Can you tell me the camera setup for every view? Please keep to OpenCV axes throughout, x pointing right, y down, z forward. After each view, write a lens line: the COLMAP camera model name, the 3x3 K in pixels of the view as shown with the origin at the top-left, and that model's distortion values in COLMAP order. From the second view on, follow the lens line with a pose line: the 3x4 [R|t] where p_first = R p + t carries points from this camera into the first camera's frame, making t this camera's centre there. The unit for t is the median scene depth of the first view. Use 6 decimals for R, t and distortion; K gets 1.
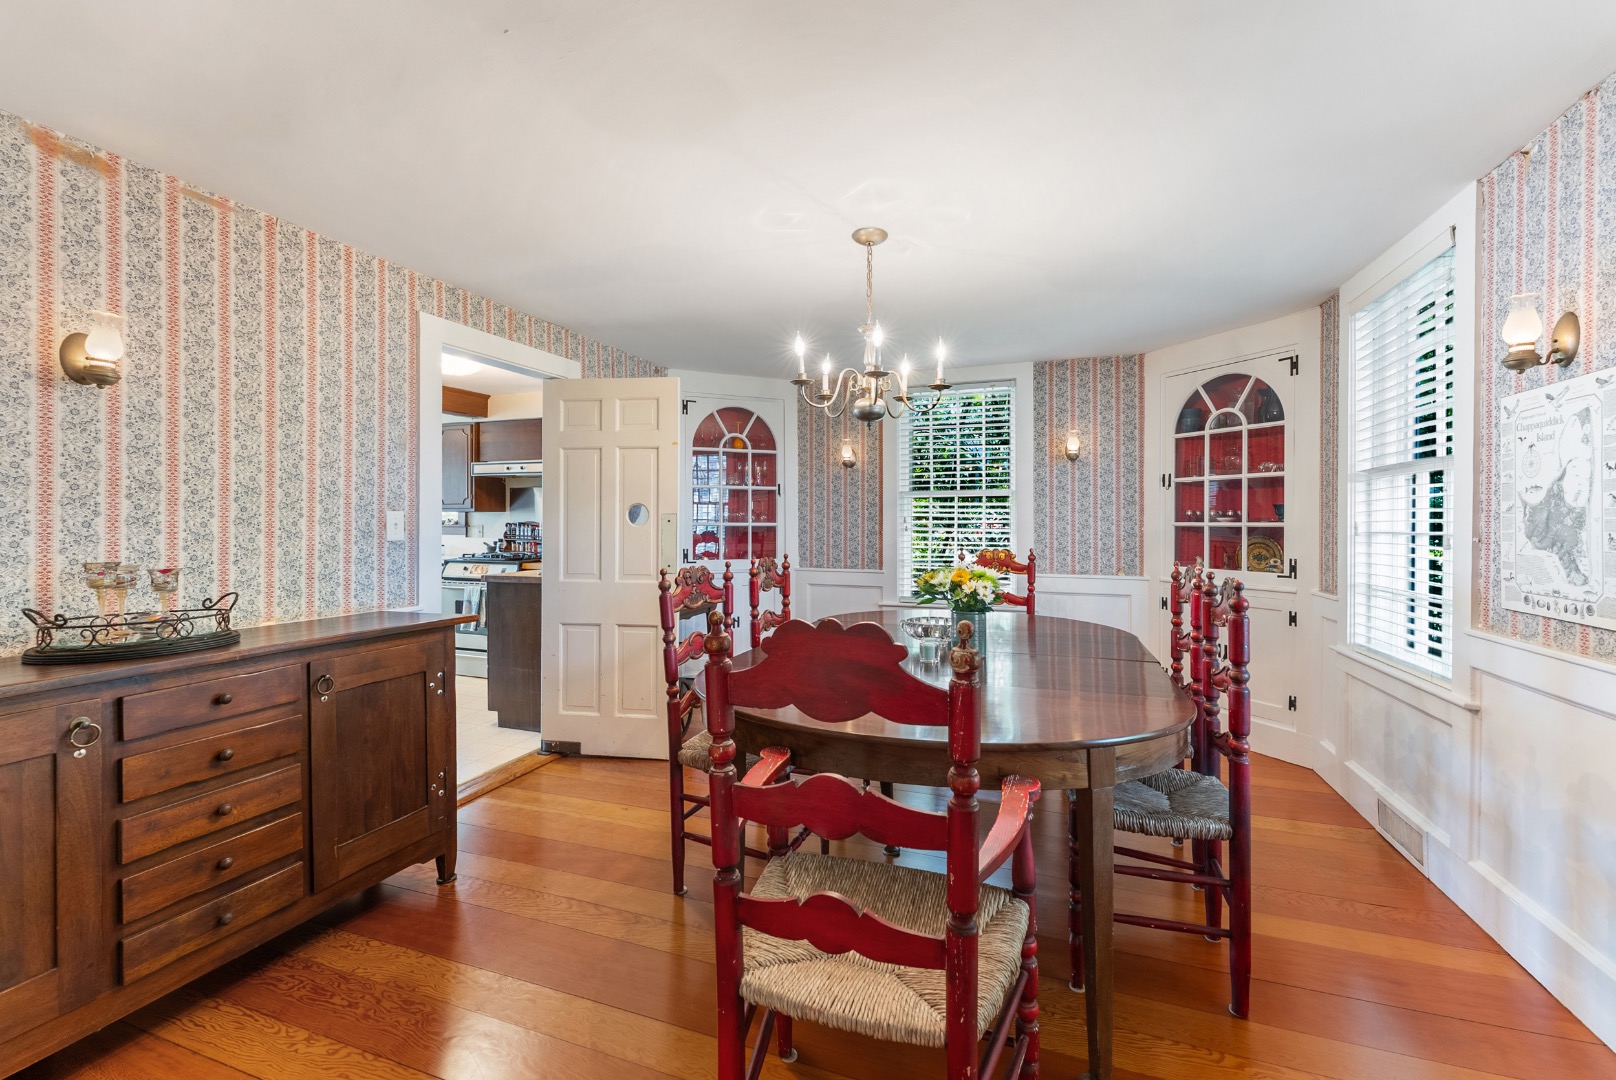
lens RADIAL K [[661.2, 0, 812.4], [0, 661.2, 529.0], [0, 0, 1]] dist [0.001494, -0.001629]
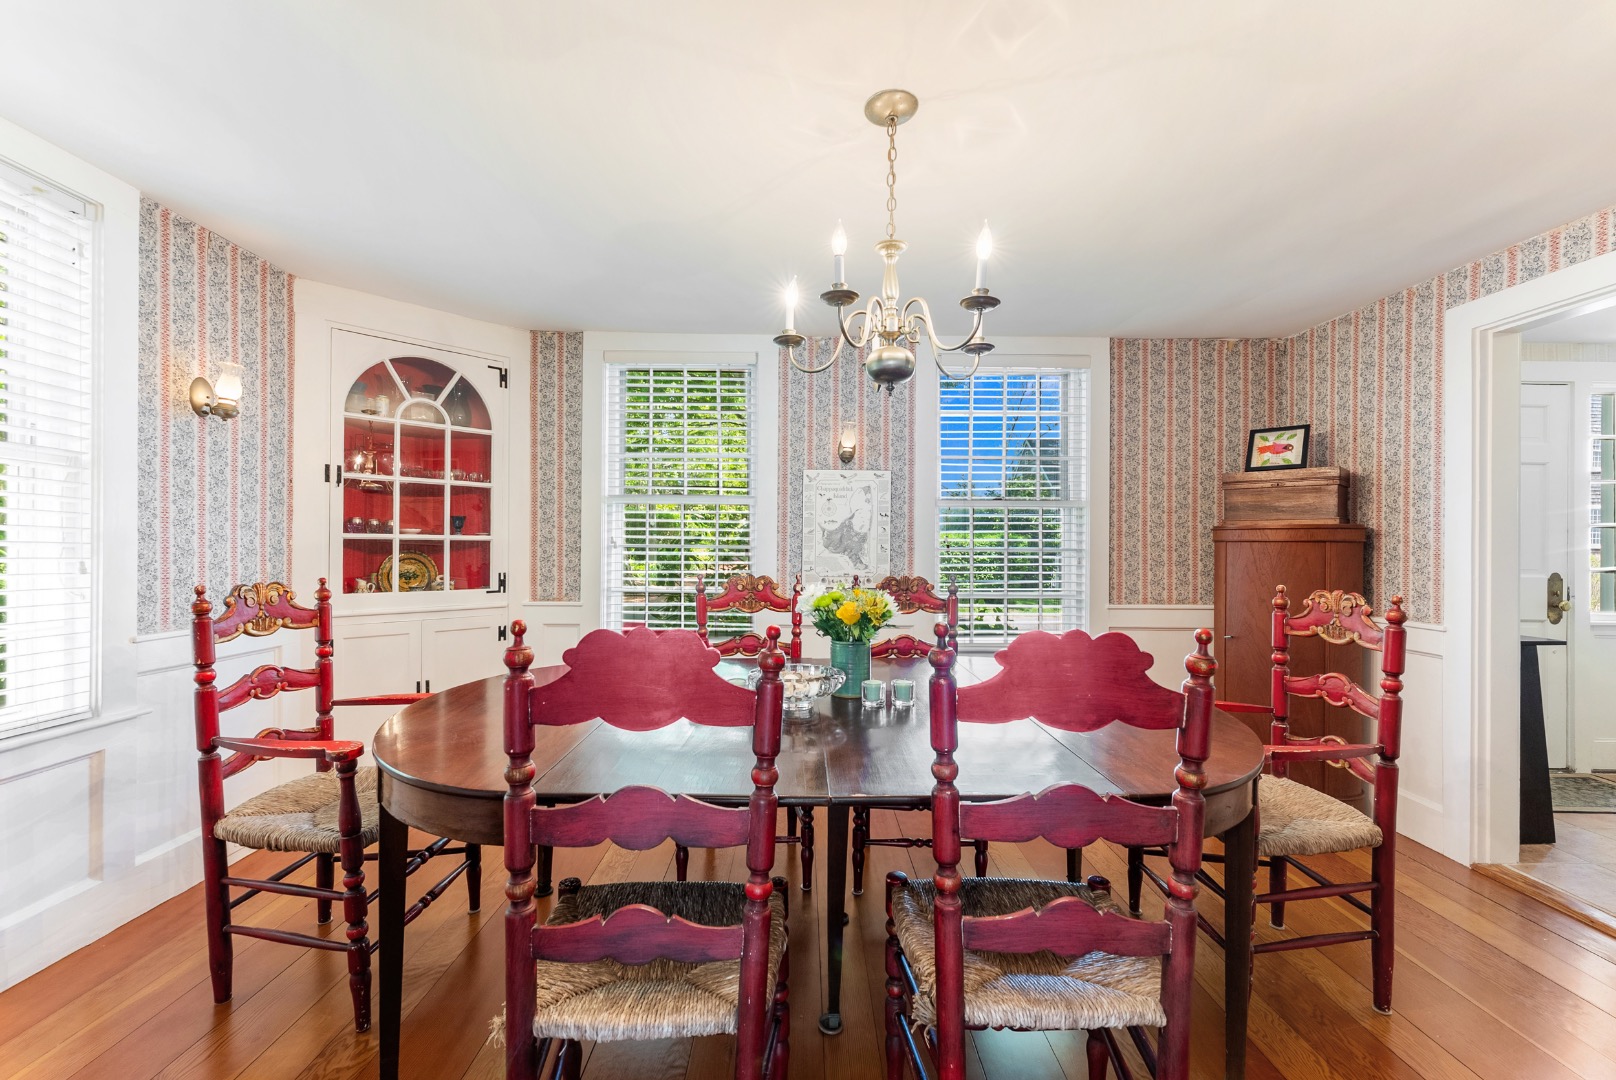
lens RADIAL K [[661.2, 0, 812.7], [0, 661.2, 546.0], [0, 0, 1]] dist [0.001494, -0.001629]
pose [[-0.352579, -0.005302, 0.935767, -0.360809], [-0.001252, 0.999986, 0.005195, -0.000466], [-0.935781, 0.000660, -0.352580, 0.908136]]
